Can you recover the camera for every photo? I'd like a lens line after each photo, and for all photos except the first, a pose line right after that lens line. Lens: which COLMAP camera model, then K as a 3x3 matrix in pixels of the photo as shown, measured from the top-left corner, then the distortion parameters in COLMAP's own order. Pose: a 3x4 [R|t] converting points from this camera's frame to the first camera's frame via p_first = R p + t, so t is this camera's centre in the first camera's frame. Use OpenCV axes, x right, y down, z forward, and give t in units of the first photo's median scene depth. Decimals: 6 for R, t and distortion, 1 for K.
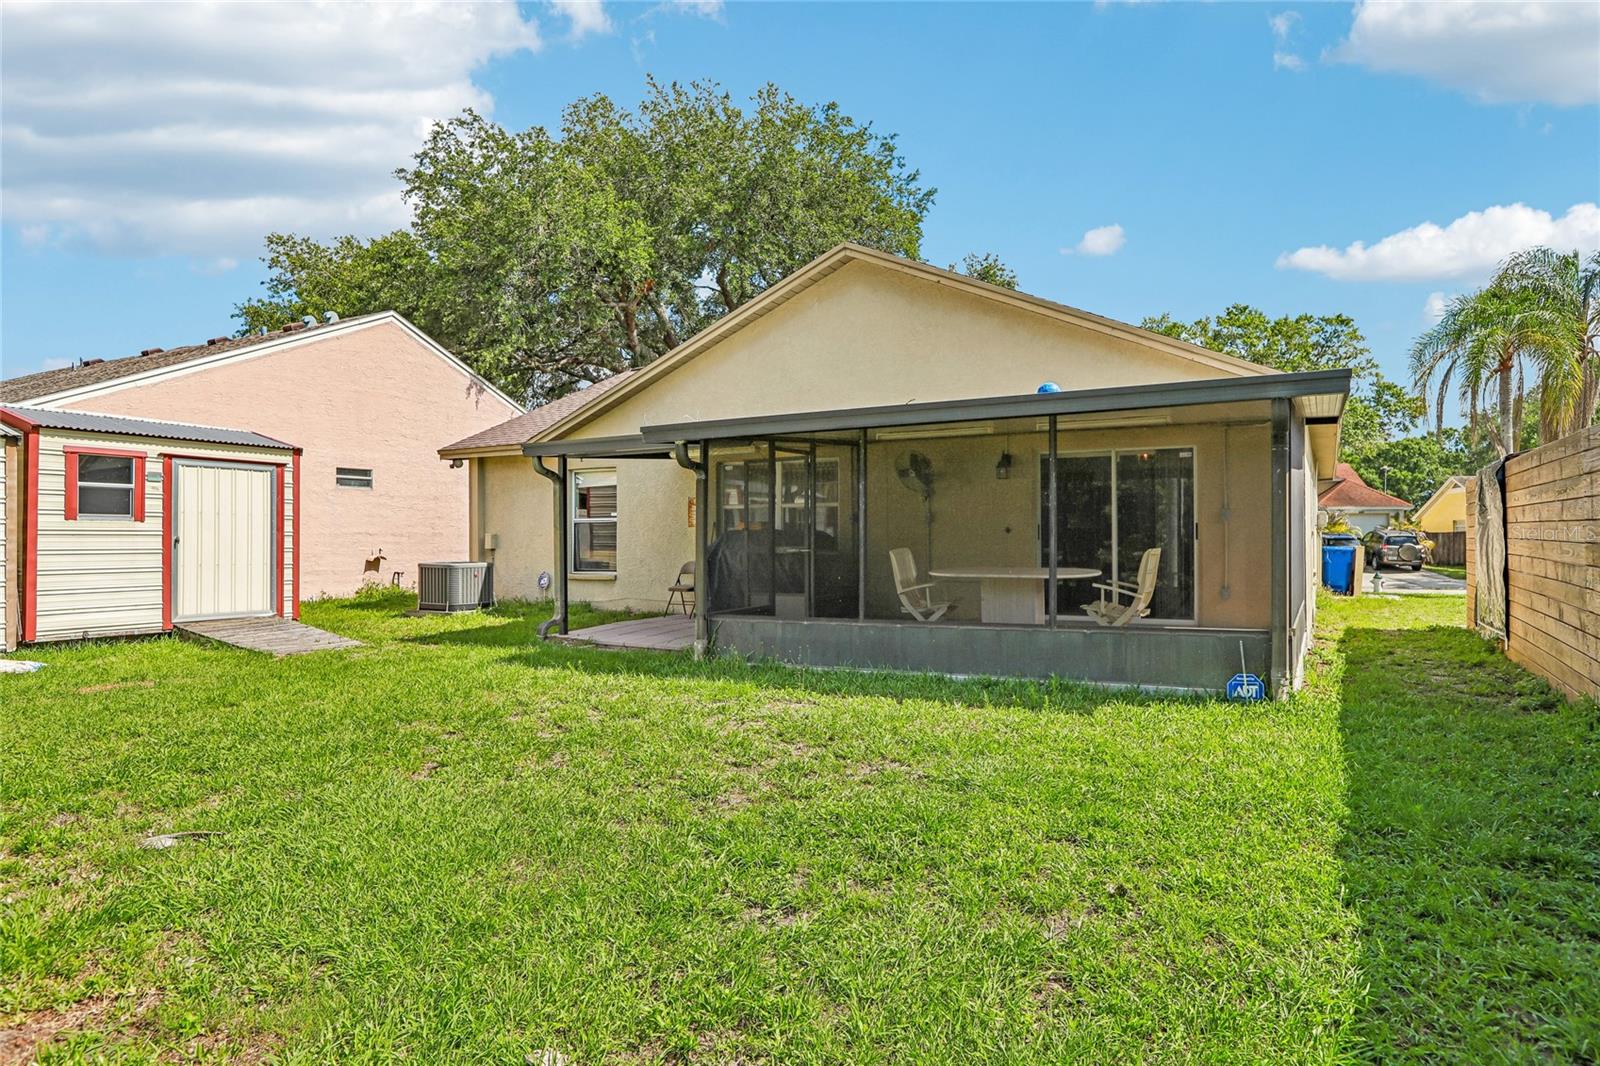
lens RADIAL K [[969.9, 0, 792.2], [0, 969.9, 529.9], [0, 0, 1]] dist [0.002107, 0.004358]
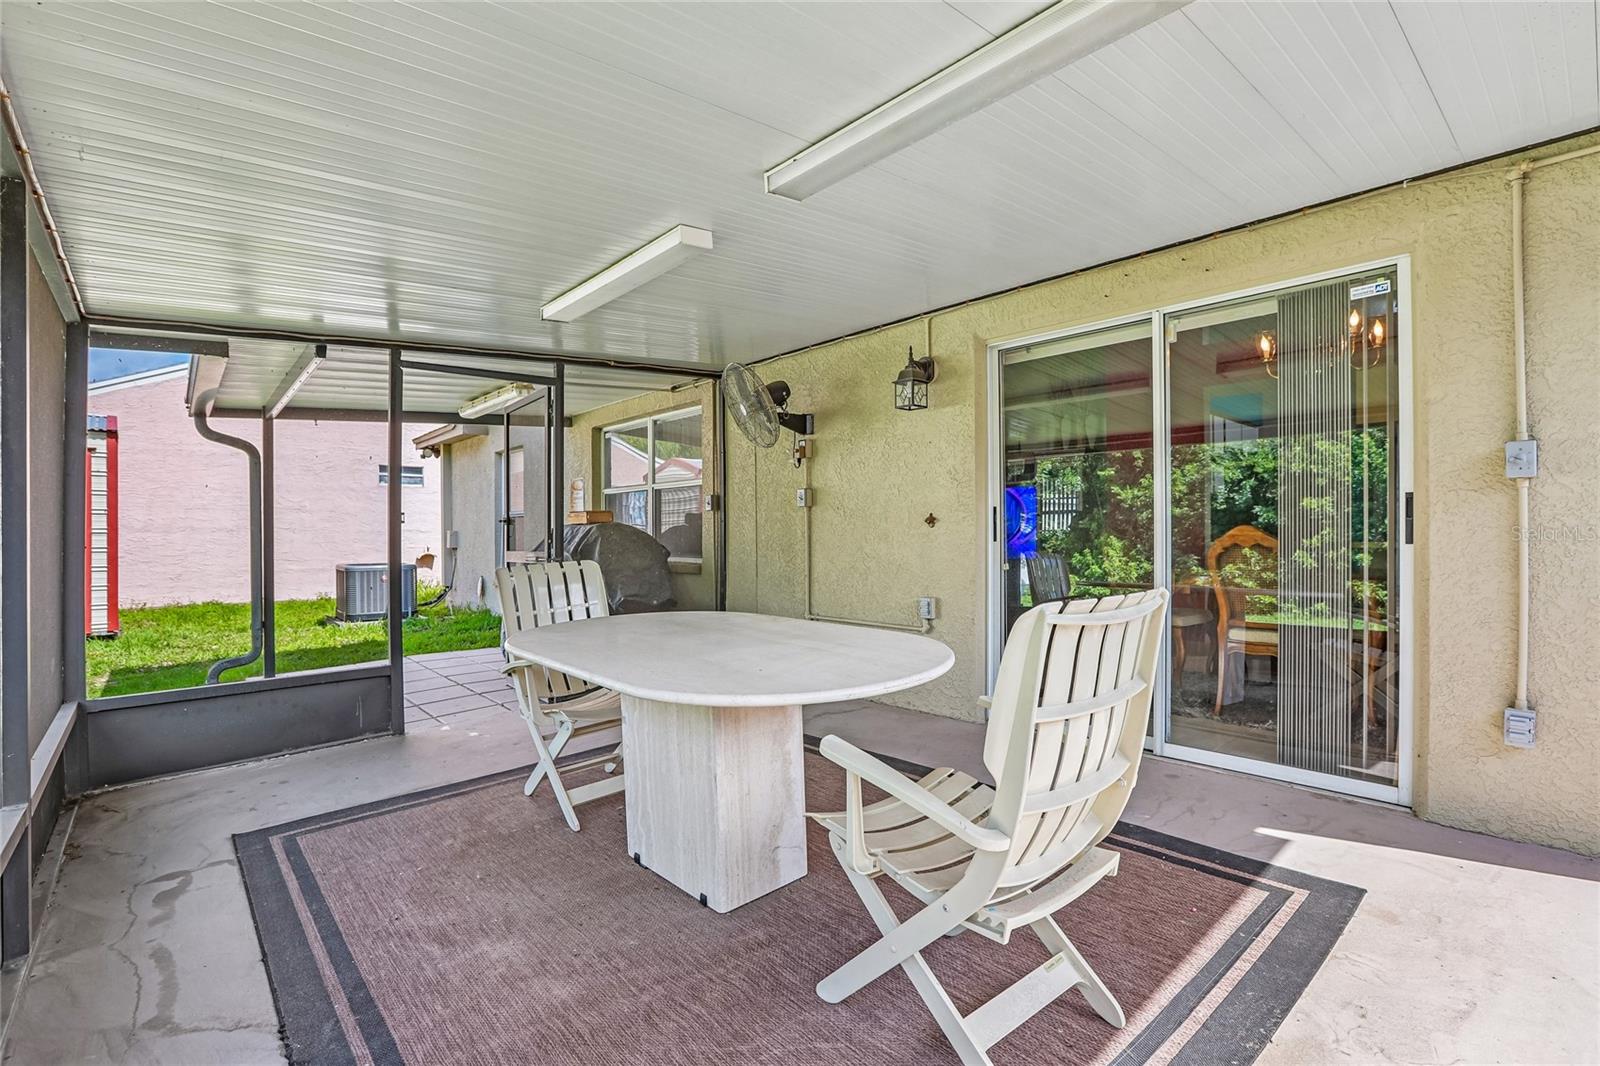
lens RADIAL K [[742.9, 0, 796.2], [0, 742.9, 531.5], [0, 0, 1]] dist [-0.051739, 0.018200]
pose [[0.947072, -0.001468, -0.321018, 0.269578], [0.002996, 0.999986, 0.004265, 0.003807], [0.321008, -0.005001, 0.947063, 0.634689]]
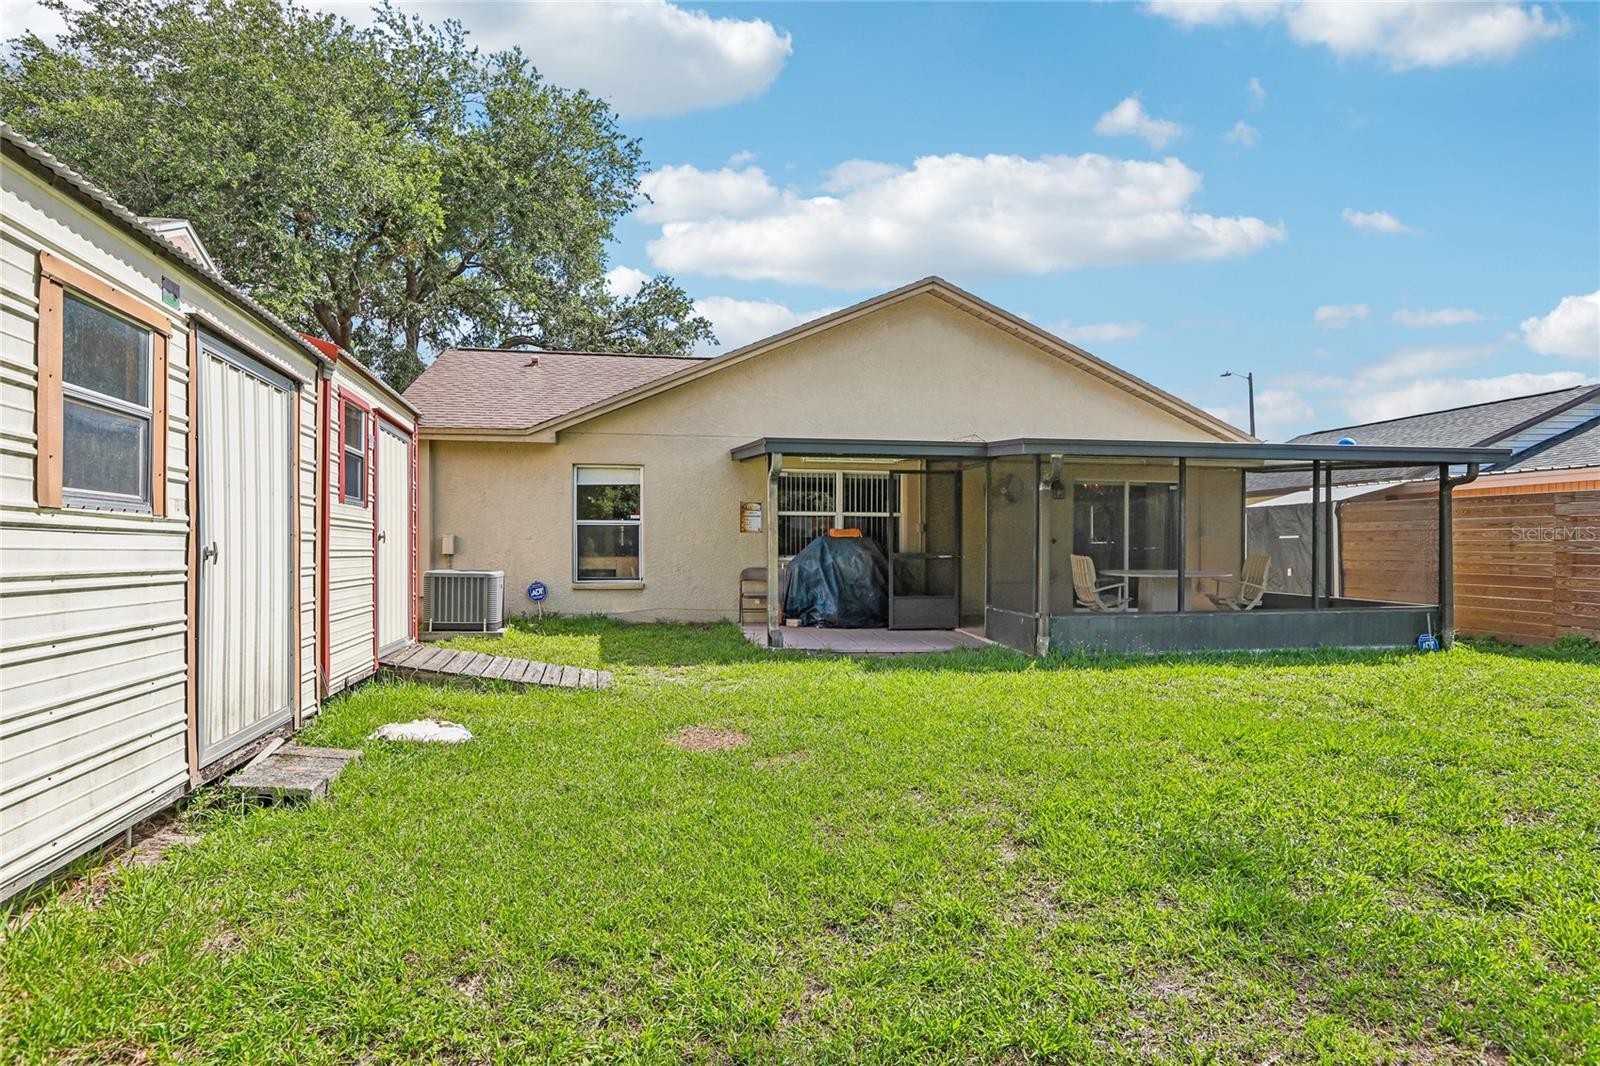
lens RADIAL K [[932.5, 0, 803.1], [0, 932.5, 557.7], [0, 0, 1]] dist [0.005179, 0.001353]
pose [[0.772932, 0.003884, 0.634477, -0.766298], [-0.013645, 0.999852, 0.010501, 0.013561], [-0.634342, -0.016774, 0.772870, 0.283298]]
